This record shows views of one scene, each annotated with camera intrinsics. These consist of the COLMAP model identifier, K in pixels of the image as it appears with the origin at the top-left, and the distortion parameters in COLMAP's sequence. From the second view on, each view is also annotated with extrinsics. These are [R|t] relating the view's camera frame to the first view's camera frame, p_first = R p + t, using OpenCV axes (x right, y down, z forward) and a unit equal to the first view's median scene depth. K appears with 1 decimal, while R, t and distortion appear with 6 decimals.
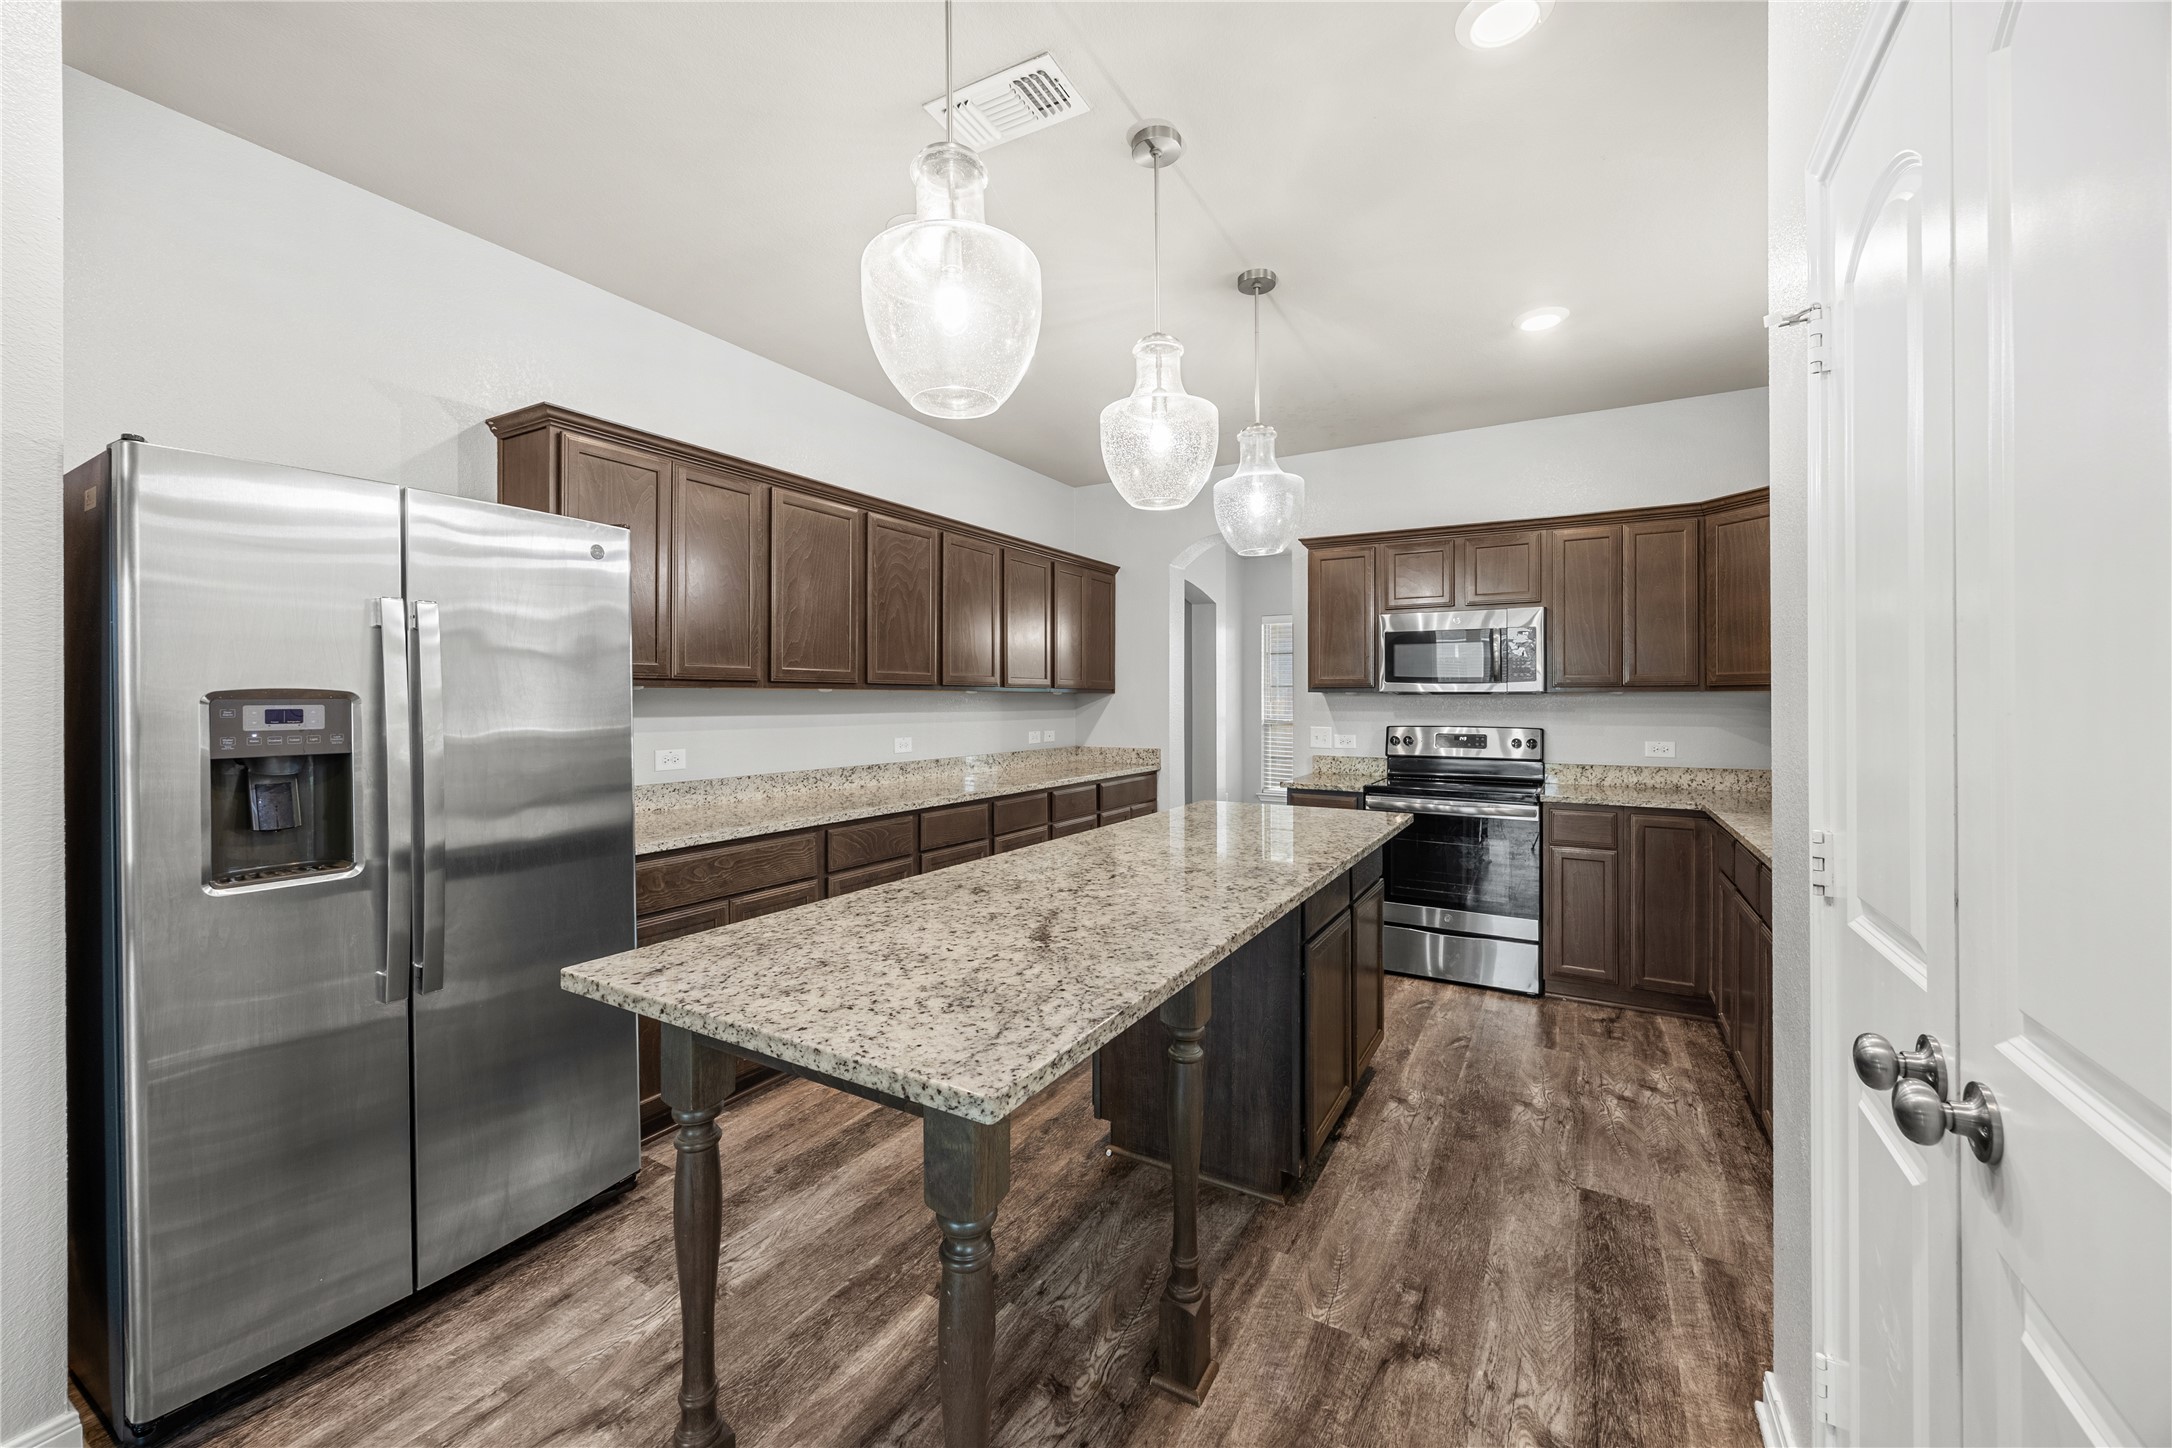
lens RADIAL K [[838.6, 0, 1083.8], [0, 838.6, 697.7], [0, 0, 1]] dist [-0.000570, -0.000492]
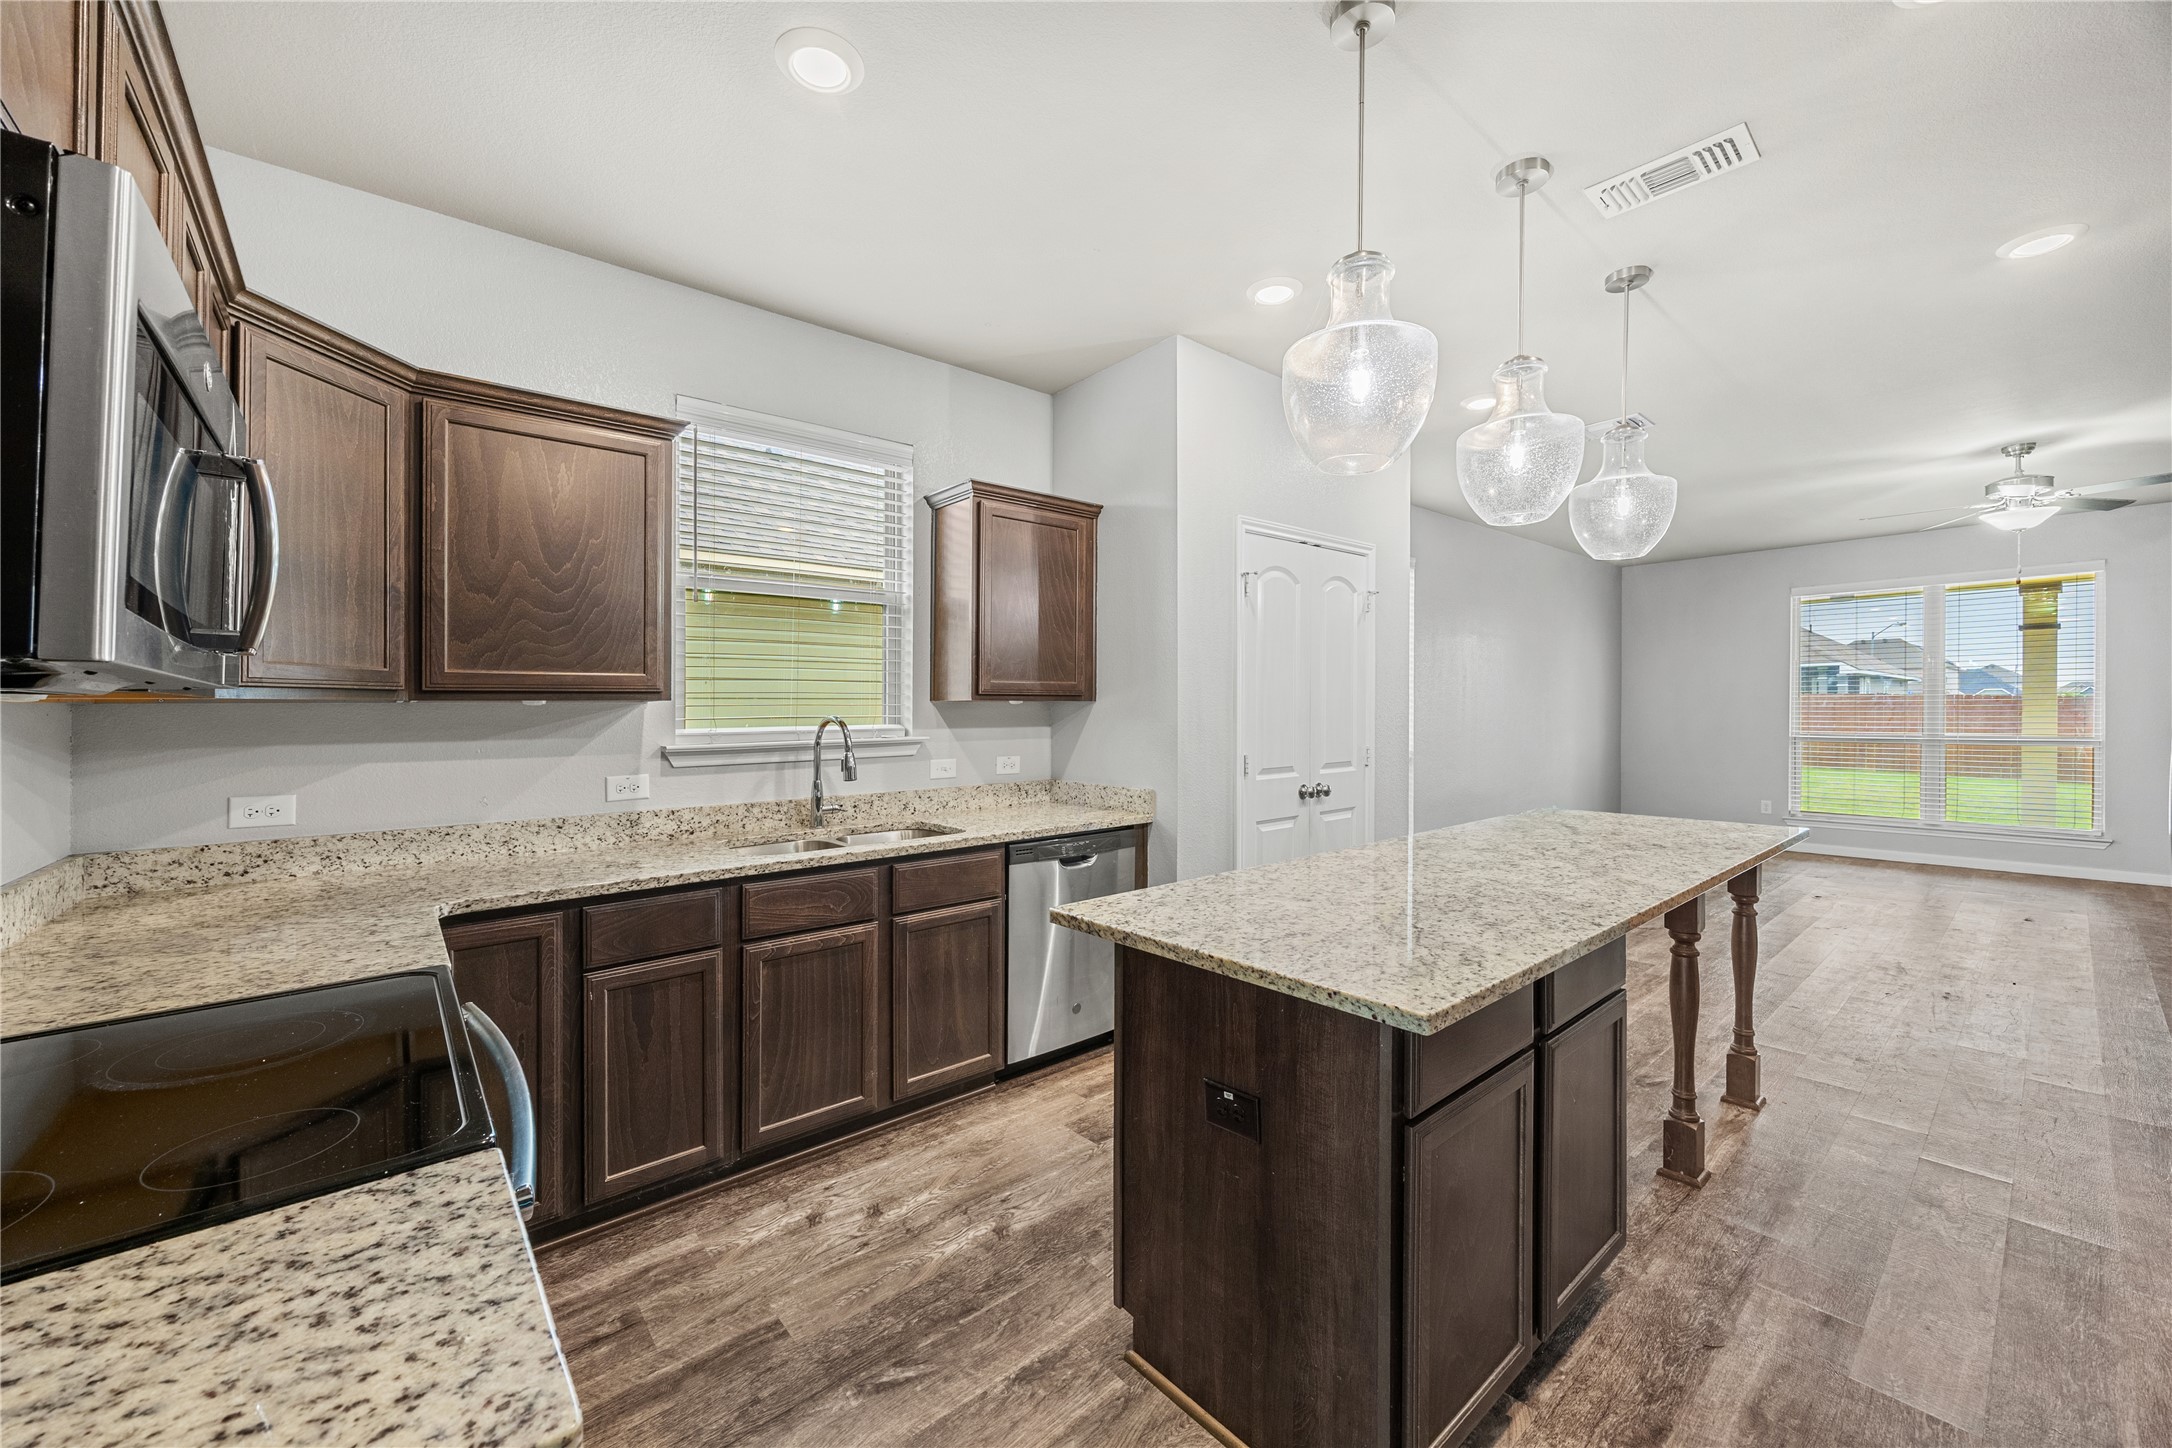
lens RADIAL K [[828.0, 0, 1083.5], [0, 828.0, 724.6], [0, 0, 1]] dist [-0.001067, -0.000181]
pose [[-0.943129, 0.001337, 0.332424, 0.266648], [0.004828, 0.999942, 0.009676, 0.015984], [-0.332392, 0.010731, -0.943080, 2.228286]]
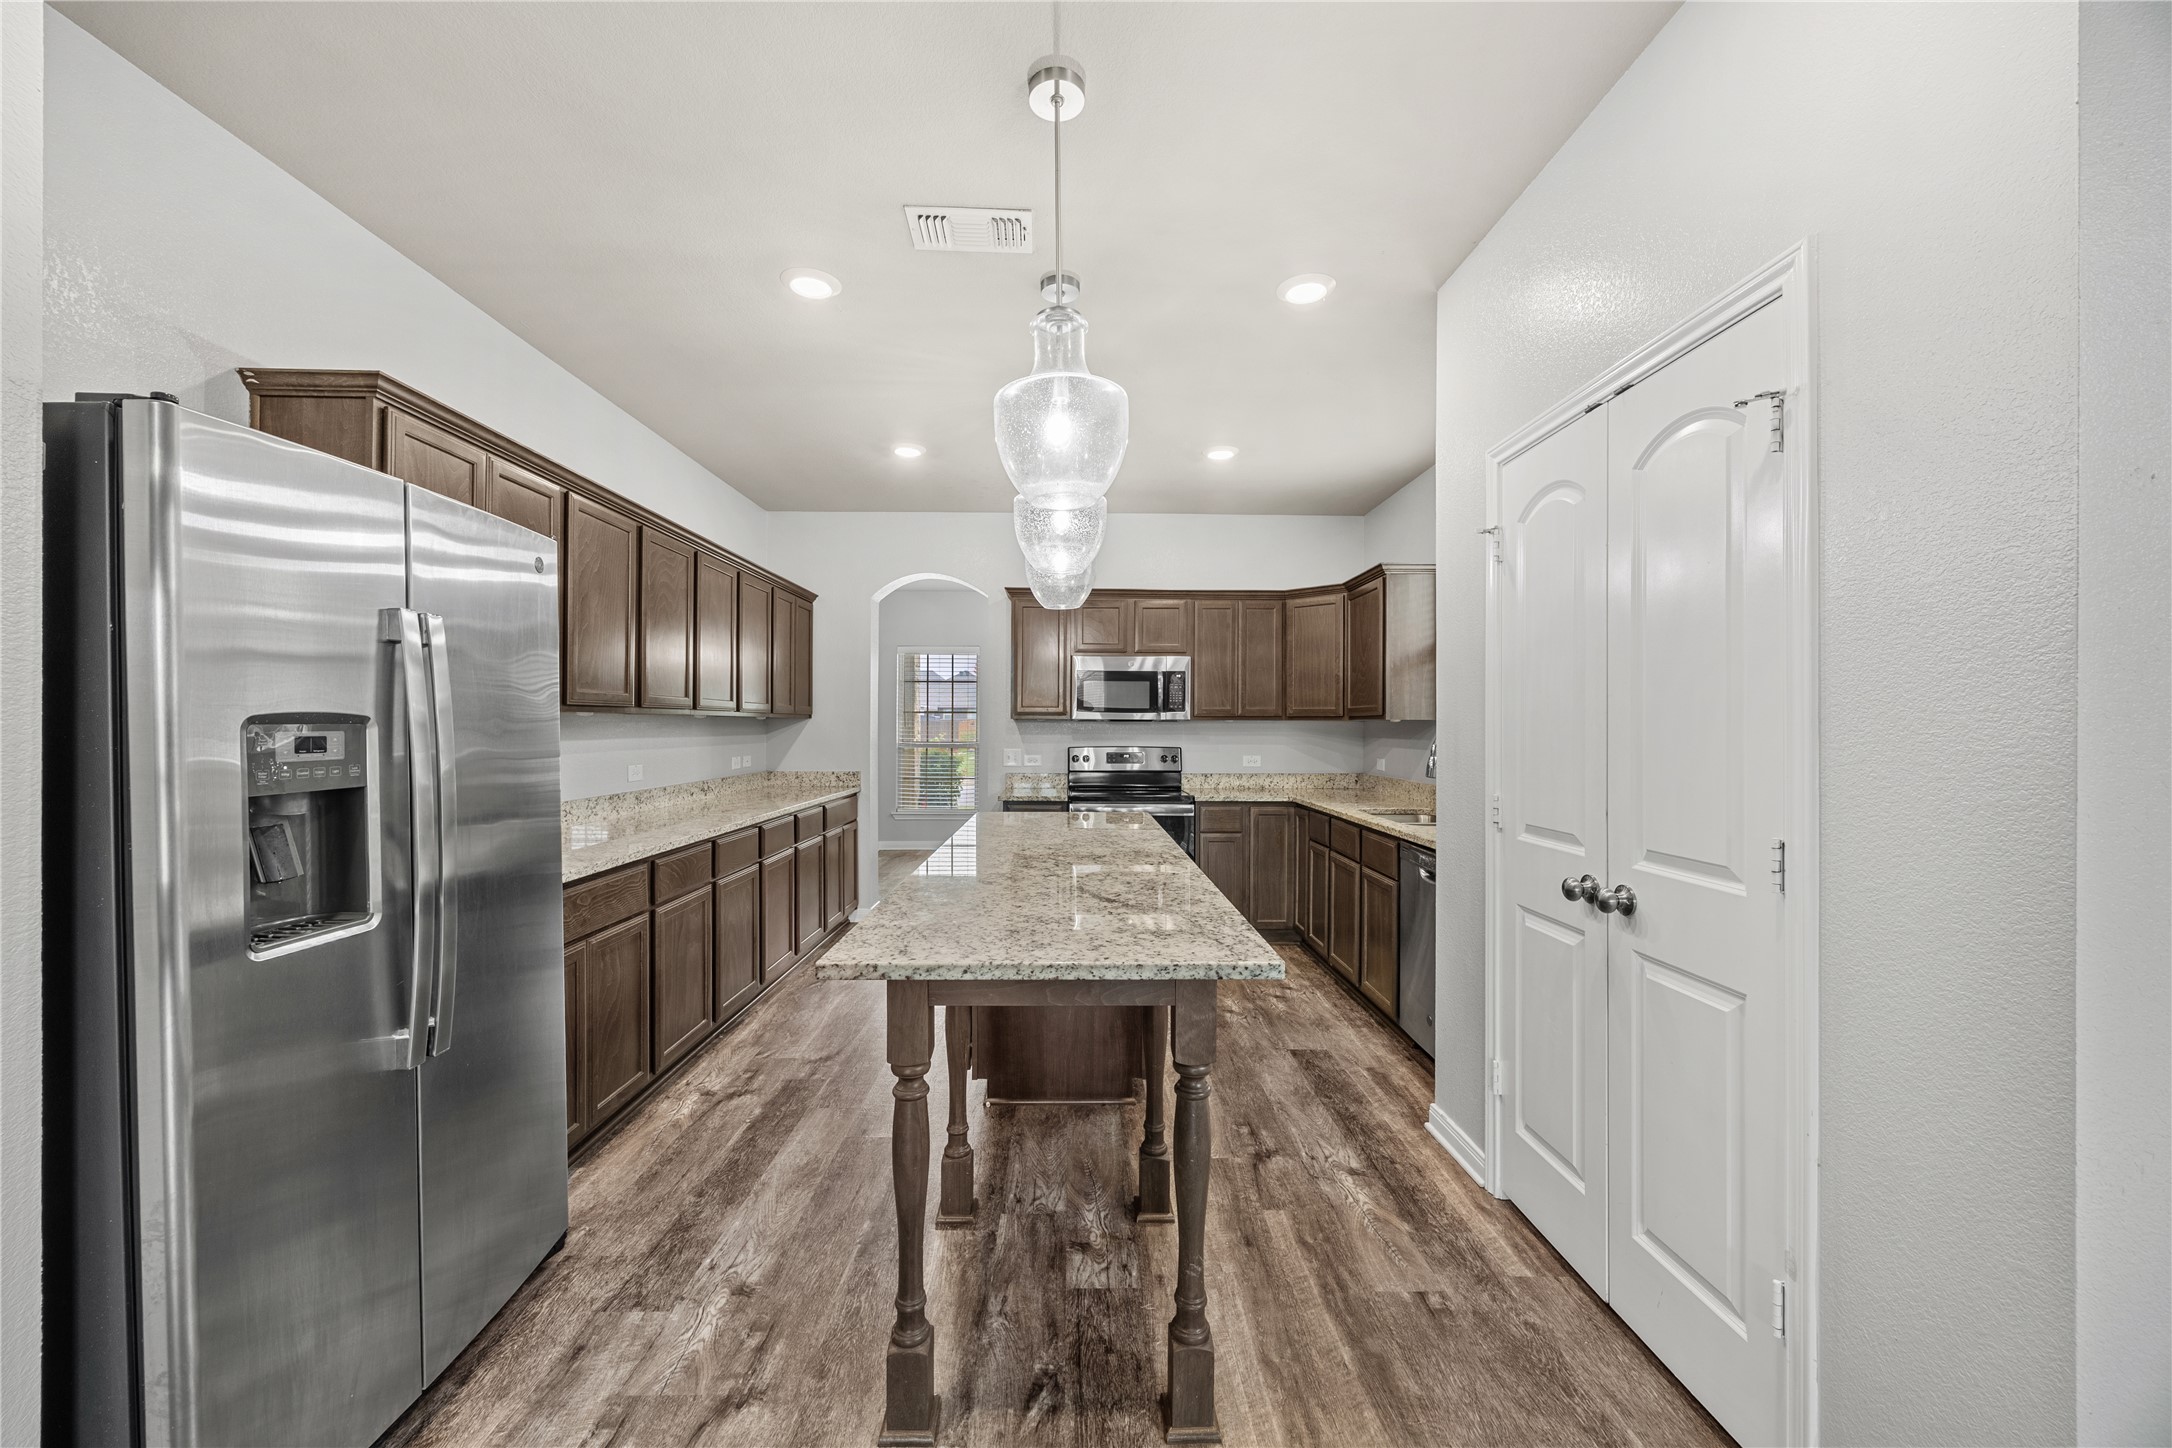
lens RADIAL K [[828.0, 0, 1083.5], [0, 828.0, 724.6], [0, 0, 1]] dist [-0.001067, -0.000181]
pose [[0.855717, 0.003115, 0.517435, -0.542561], [-0.004877, 0.999986, 0.002046, -0.002853], [-0.517422, -0.004275, 0.855720, -0.091245]]
